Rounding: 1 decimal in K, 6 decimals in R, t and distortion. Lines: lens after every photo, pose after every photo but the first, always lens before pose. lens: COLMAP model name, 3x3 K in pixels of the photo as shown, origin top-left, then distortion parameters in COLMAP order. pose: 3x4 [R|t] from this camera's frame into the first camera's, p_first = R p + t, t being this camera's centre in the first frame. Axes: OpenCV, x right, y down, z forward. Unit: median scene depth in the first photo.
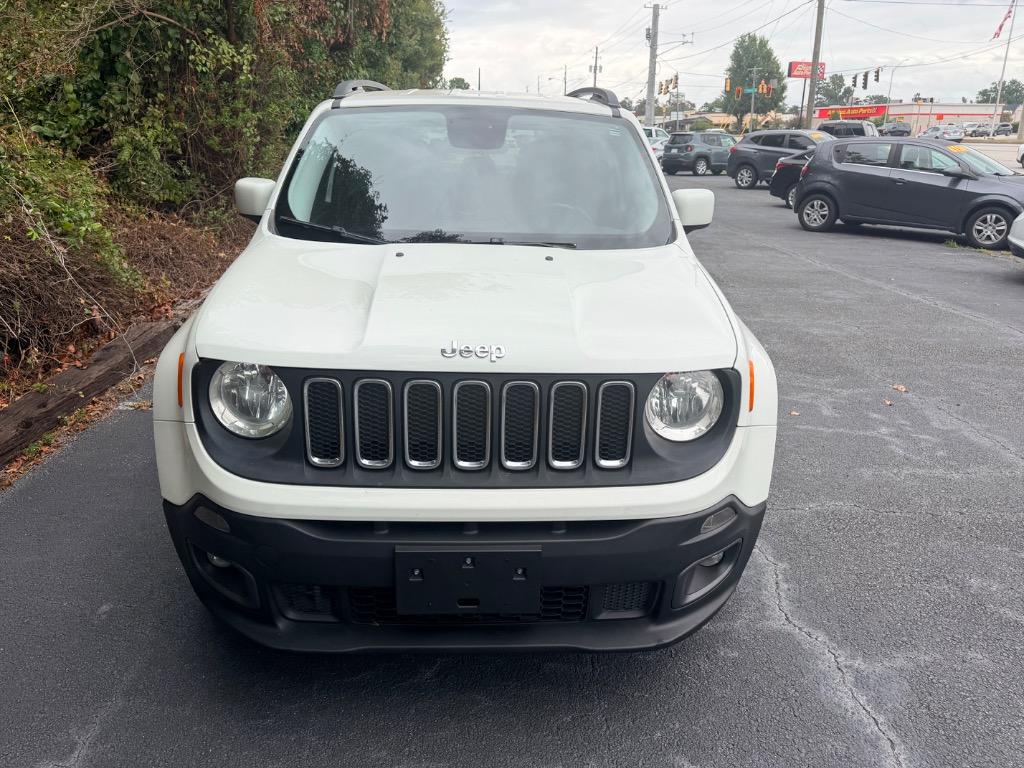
lens RADIAL K [[735.9, 0, 513.0], [0, 735.9, 402.6], [0, 0, 1]] dist [0.003394, -0.009019]
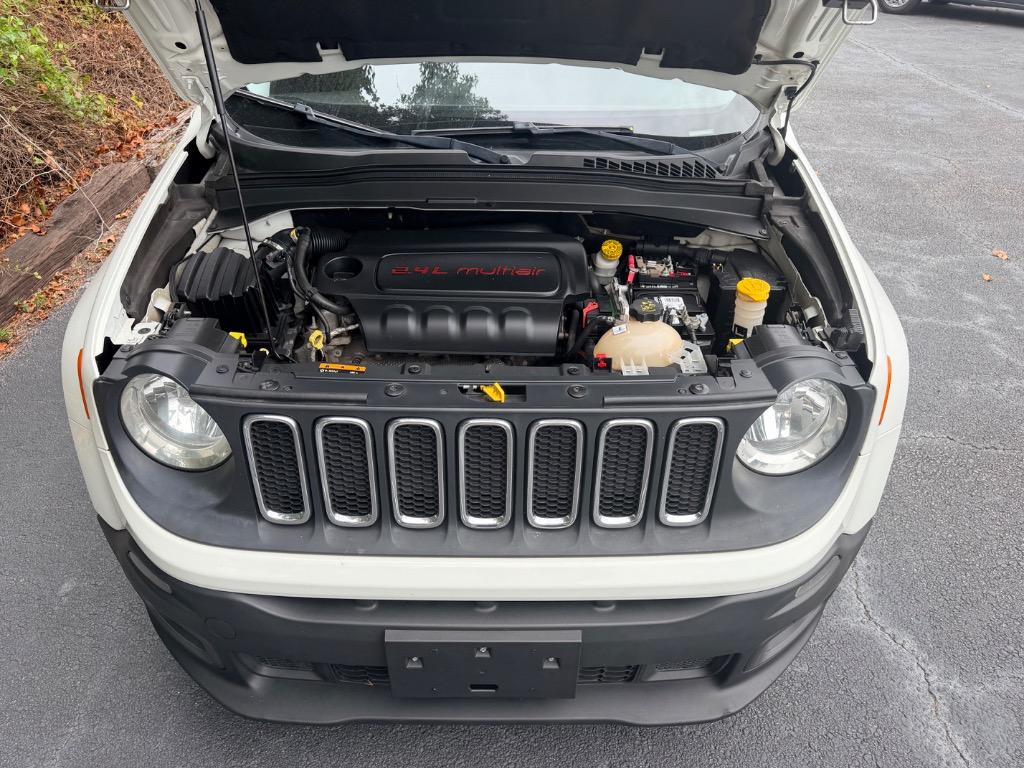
lens RADIAL K [[721.4, 0, 505.3], [0, 721.4, 384.7], [0, 0, 1]] dist [-0.005874, -0.000302]
pose [[0.999250, 0.010960, -0.037138, -0.010583], [-0.000456, 0.962373, 0.271731, -0.181017], [0.038719, -0.271511, 0.961656, 0.273041]]
